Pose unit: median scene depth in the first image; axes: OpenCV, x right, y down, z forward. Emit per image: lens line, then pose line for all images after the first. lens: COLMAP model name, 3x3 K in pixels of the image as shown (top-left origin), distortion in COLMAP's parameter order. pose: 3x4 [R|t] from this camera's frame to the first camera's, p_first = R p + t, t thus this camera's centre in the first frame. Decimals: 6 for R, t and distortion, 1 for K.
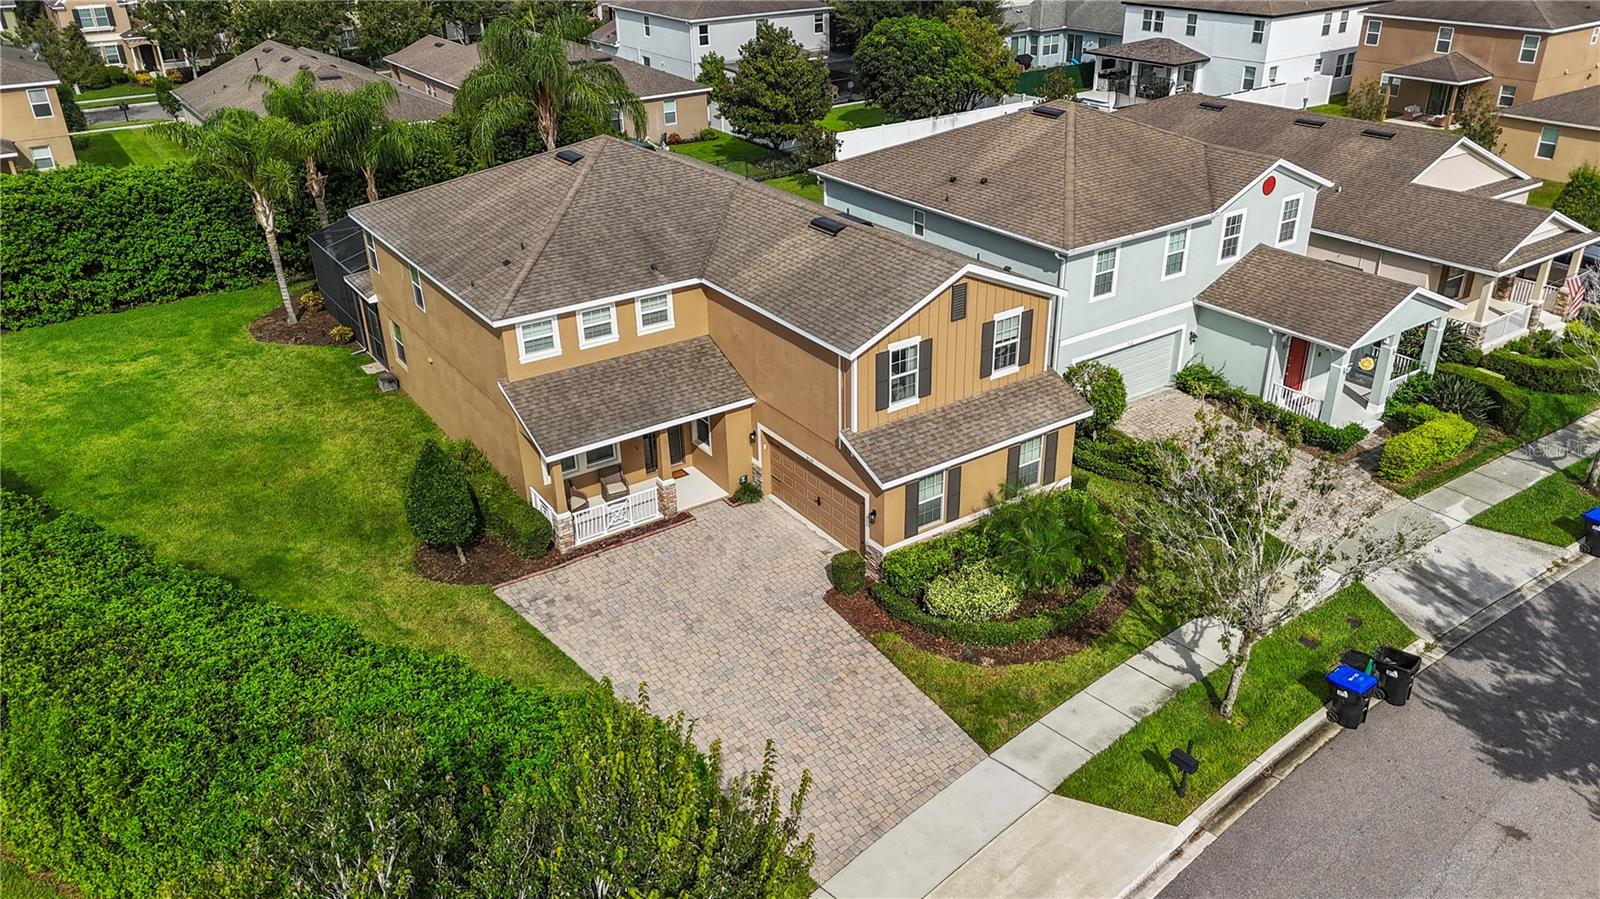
lens RADIAL K [[1172.5, 0, 804.5], [0, 1172.5, 449.0], [0, 0, 1]] dist [0.086158, -0.095967]
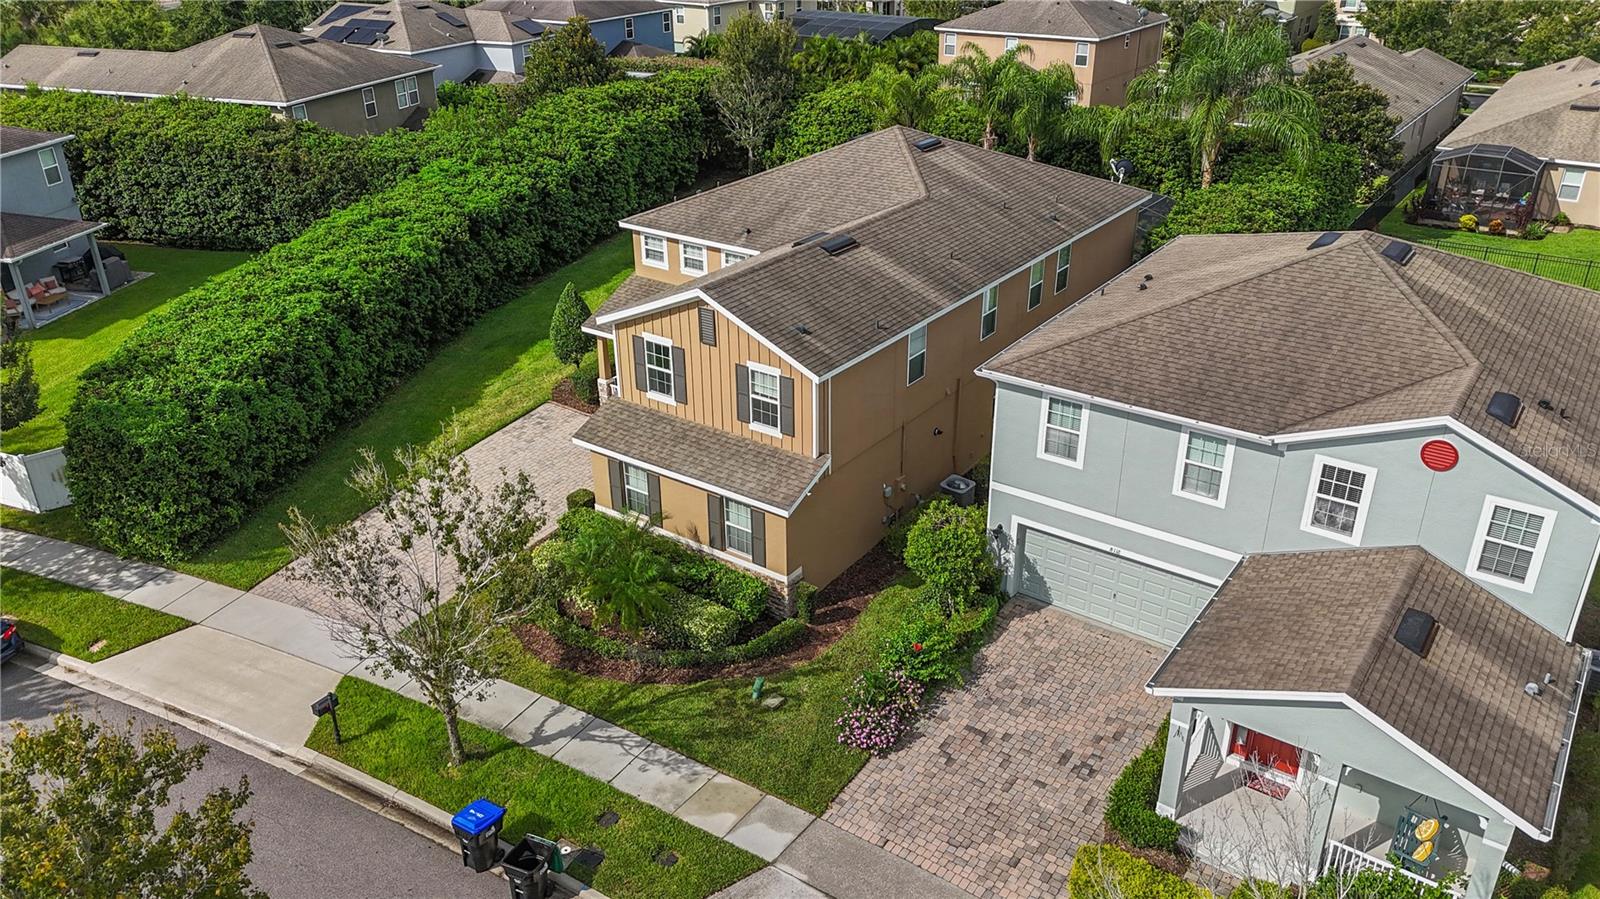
lens RADIAL K [[1172.5, 0, 804.5], [0, 1172.5, 449.0], [0, 0, 1]] dist [0.086158, -0.095967]
pose [[0.341580, 0.429815, -0.835813, 0.936256], [-0.418789, 0.865742, 0.274056, -0.310655], [0.841391, 0.256417, 0.475721, 0.575356]]
